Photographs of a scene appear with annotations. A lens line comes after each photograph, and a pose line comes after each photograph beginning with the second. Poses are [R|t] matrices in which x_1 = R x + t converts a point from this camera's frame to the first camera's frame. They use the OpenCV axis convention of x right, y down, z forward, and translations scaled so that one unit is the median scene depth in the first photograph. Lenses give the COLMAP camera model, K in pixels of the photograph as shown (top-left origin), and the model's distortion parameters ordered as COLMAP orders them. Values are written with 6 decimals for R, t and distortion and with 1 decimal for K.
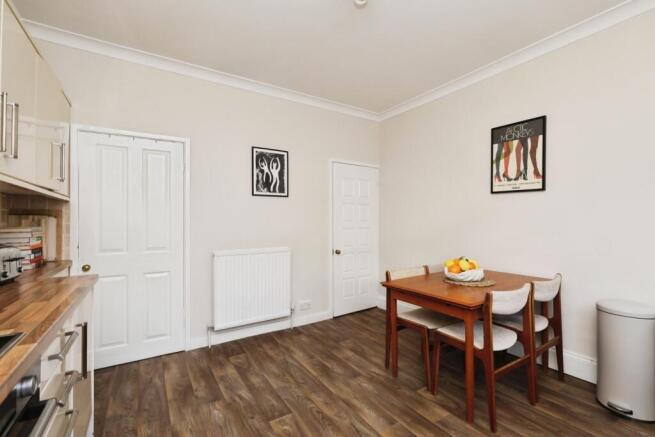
lens RADIAL K [[292.3, 0, 325.1], [0, 292.3, 215.0], [0, 0, 1]] dist [-0.003192, 0.001564]
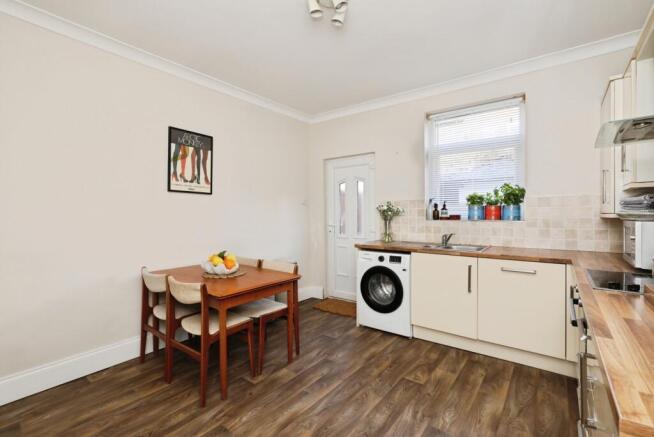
lens RADIAL K [[291.8, 0, 324.5], [0, 291.8, 221.2], [0, 0, 1]] dist [-0.003192, 0.001564]
pose [[-0.335809, -0.028792, 0.941490, -0.575542], [-0.018092, 0.999545, 0.024114, -0.006057], [-0.941756, -0.008936, -0.336177, 0.870035]]
